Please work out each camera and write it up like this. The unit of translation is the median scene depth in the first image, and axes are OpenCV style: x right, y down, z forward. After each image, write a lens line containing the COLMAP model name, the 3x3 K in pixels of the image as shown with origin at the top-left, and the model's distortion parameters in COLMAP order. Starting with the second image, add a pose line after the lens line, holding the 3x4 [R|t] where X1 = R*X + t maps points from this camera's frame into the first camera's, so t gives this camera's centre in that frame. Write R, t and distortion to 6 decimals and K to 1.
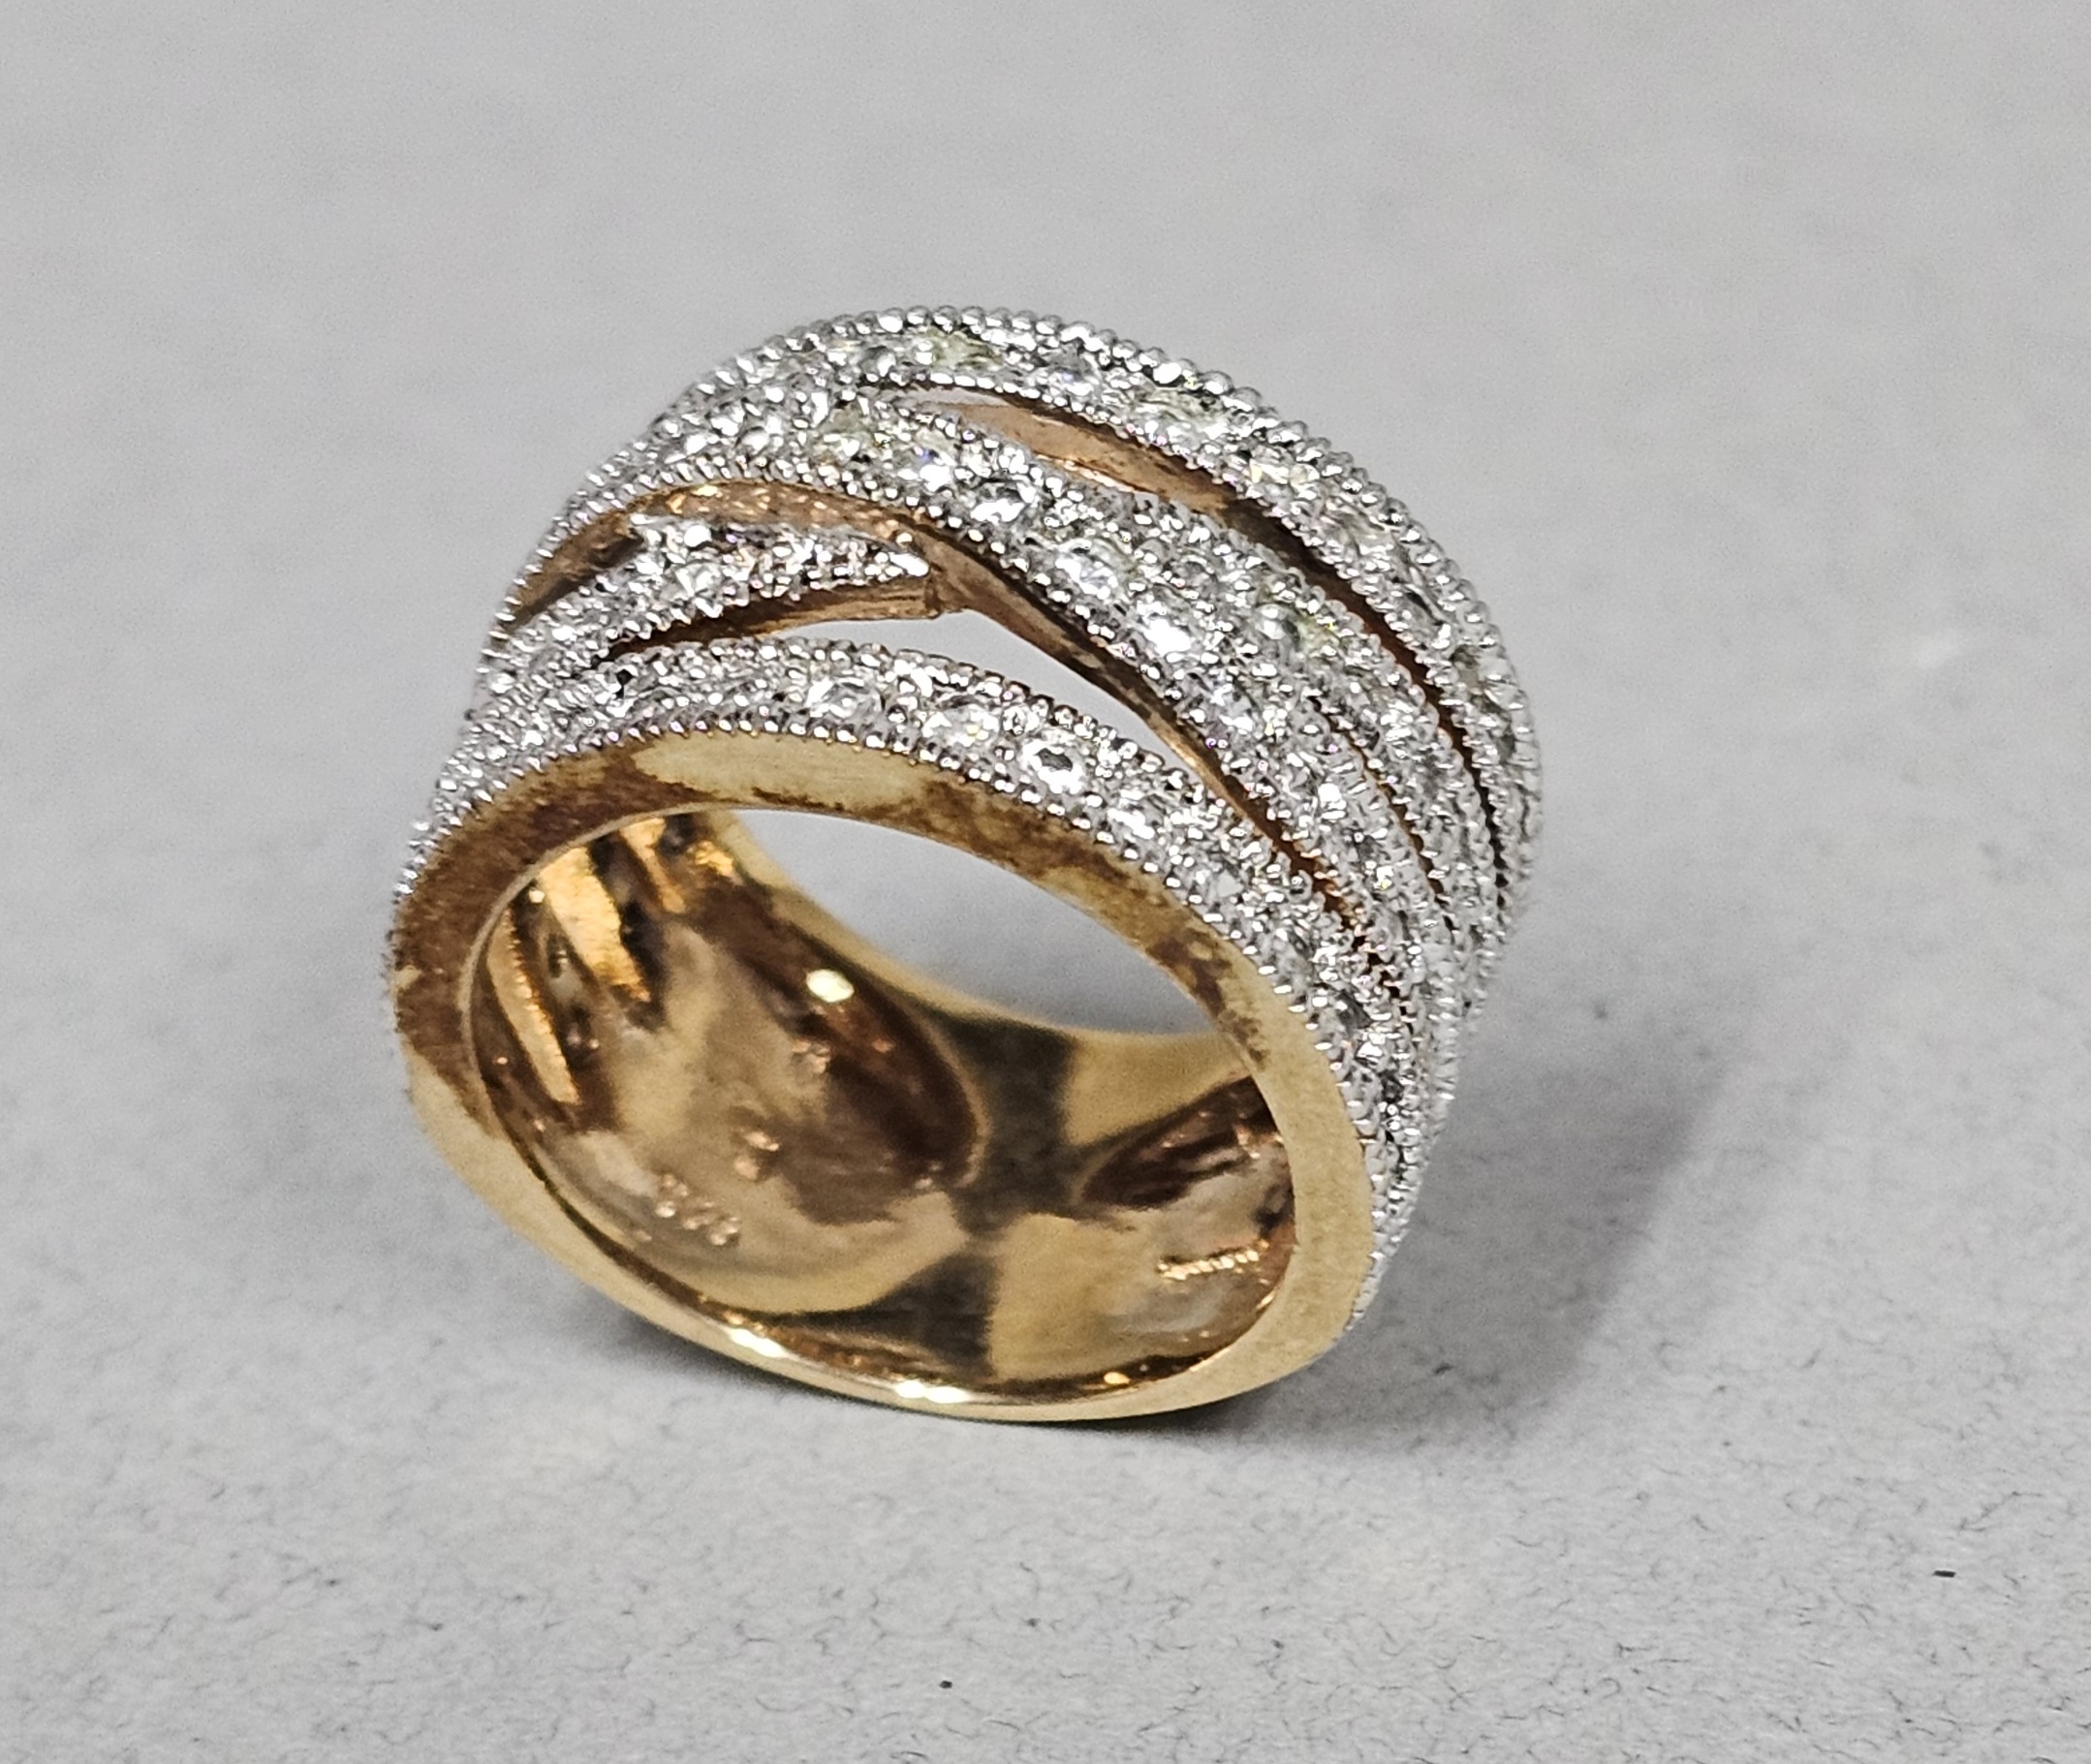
lens RADIAL K [[2057.3, 0, 977.3], [0, 2057.3, 890.9], [0, 0, 1]] dist [-0.003173, 0.000000]
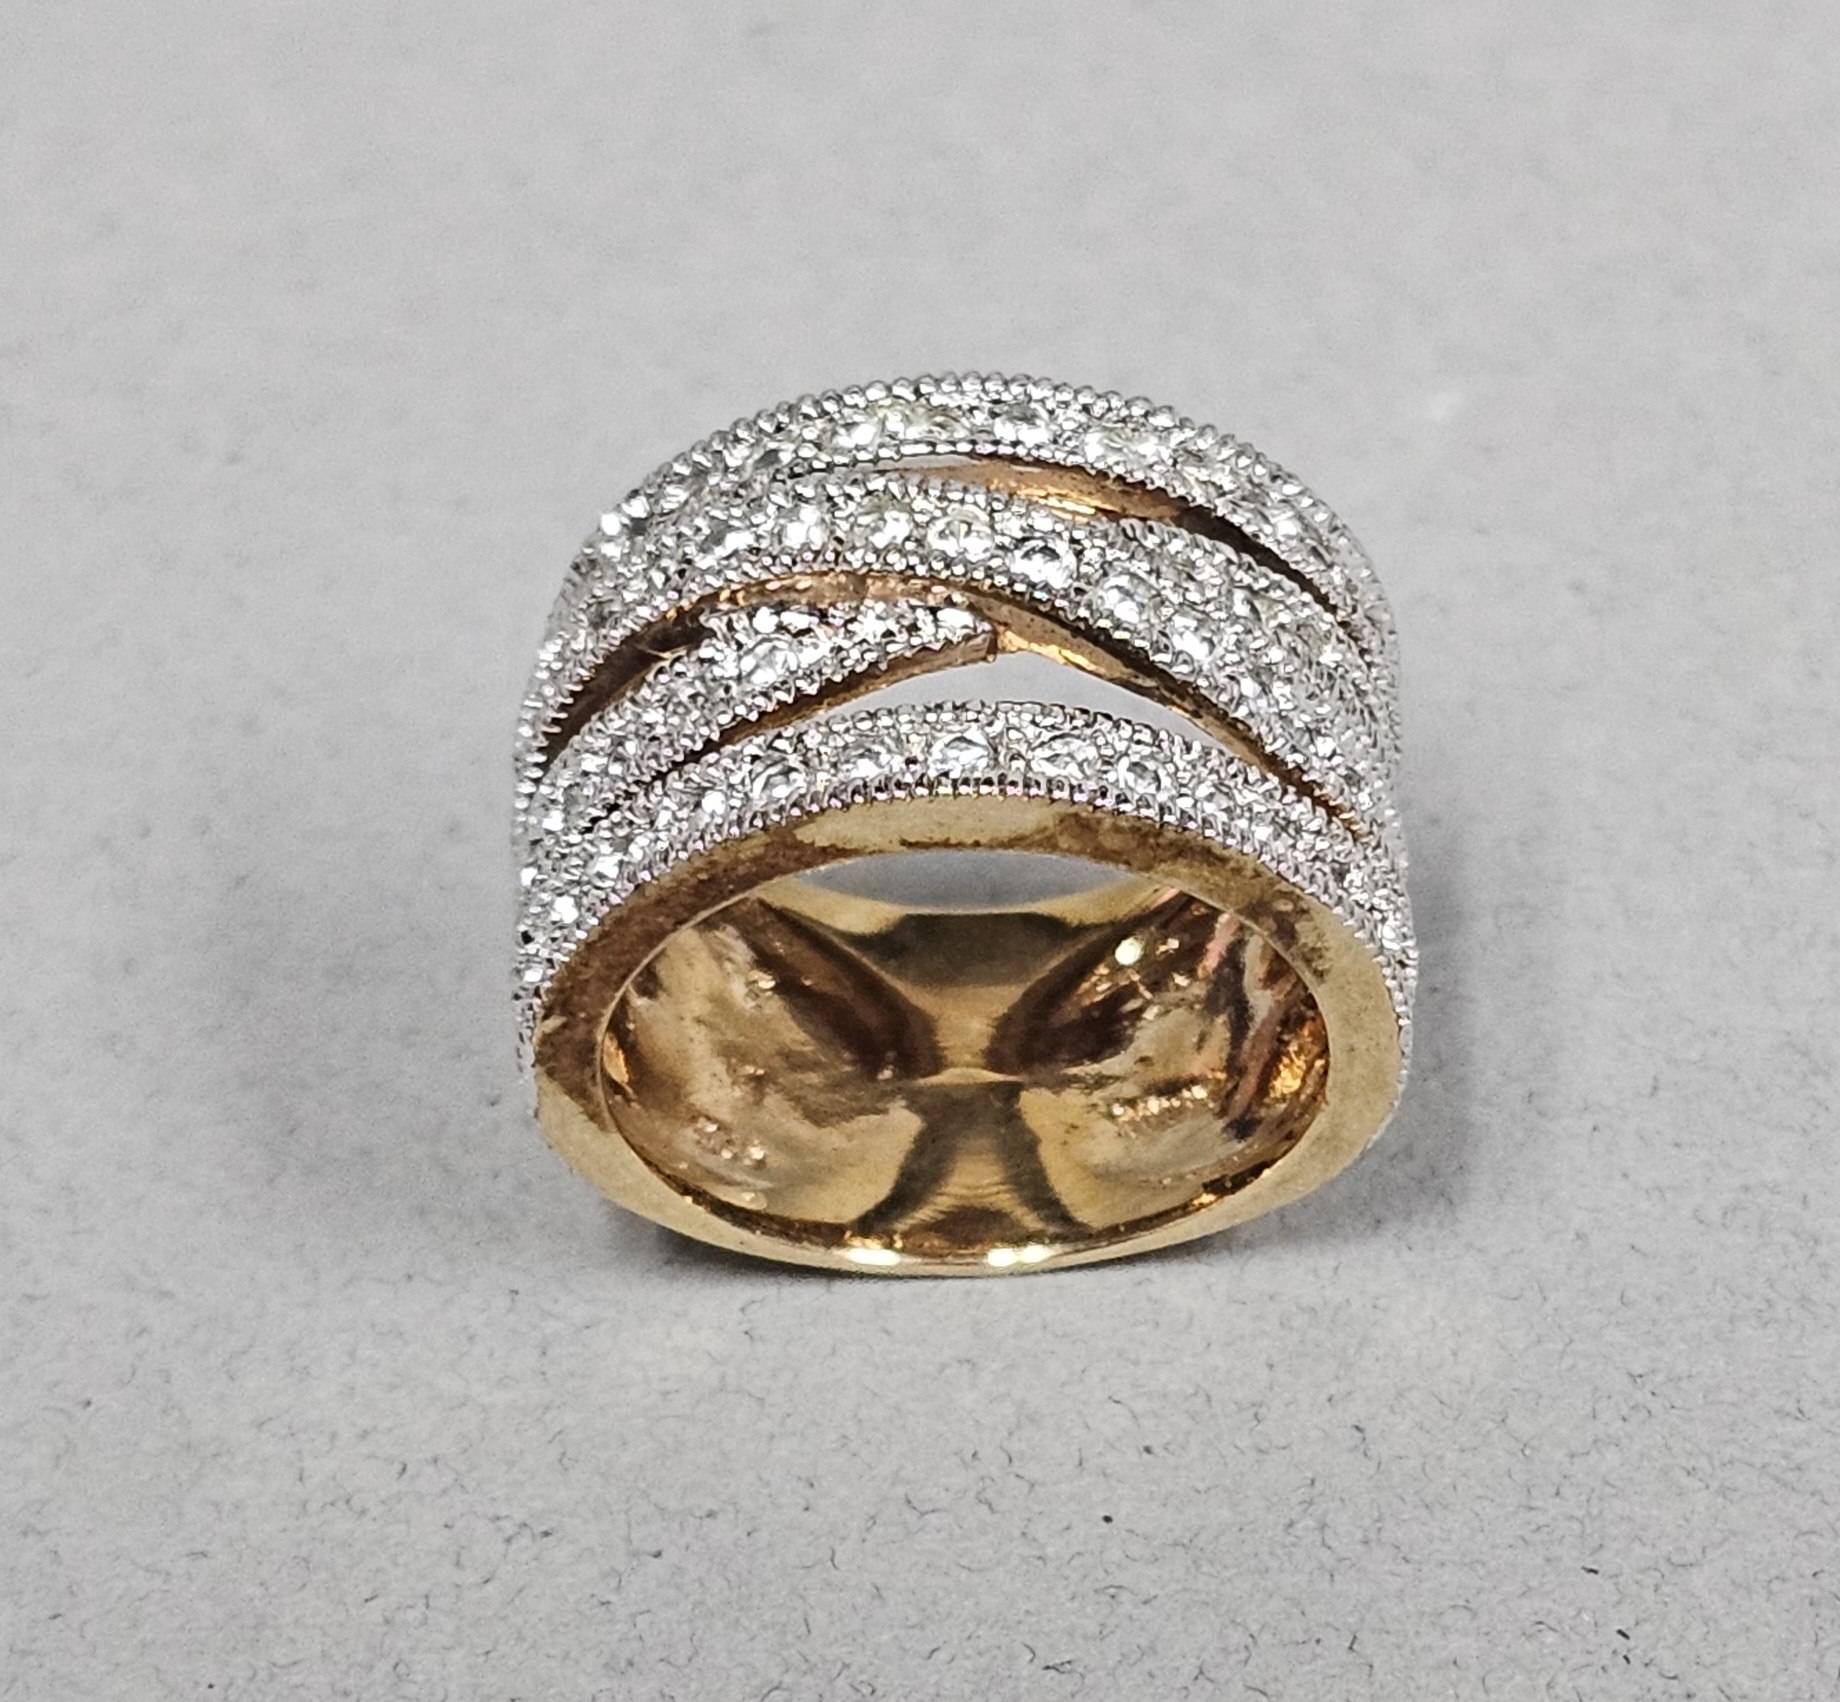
lens RADIAL K [[1803.5, 0, 787.0], [0, 1803.5, 779.4], [0, 0, 1]] dist [-0.006576, 0.000000]
pose [[0.981861, -0.178220, 0.064700, -0.202109], [0.176641, 0.983836, 0.029397, -0.108998], [-0.068894, -0.017435, 0.997472, -0.028818]]
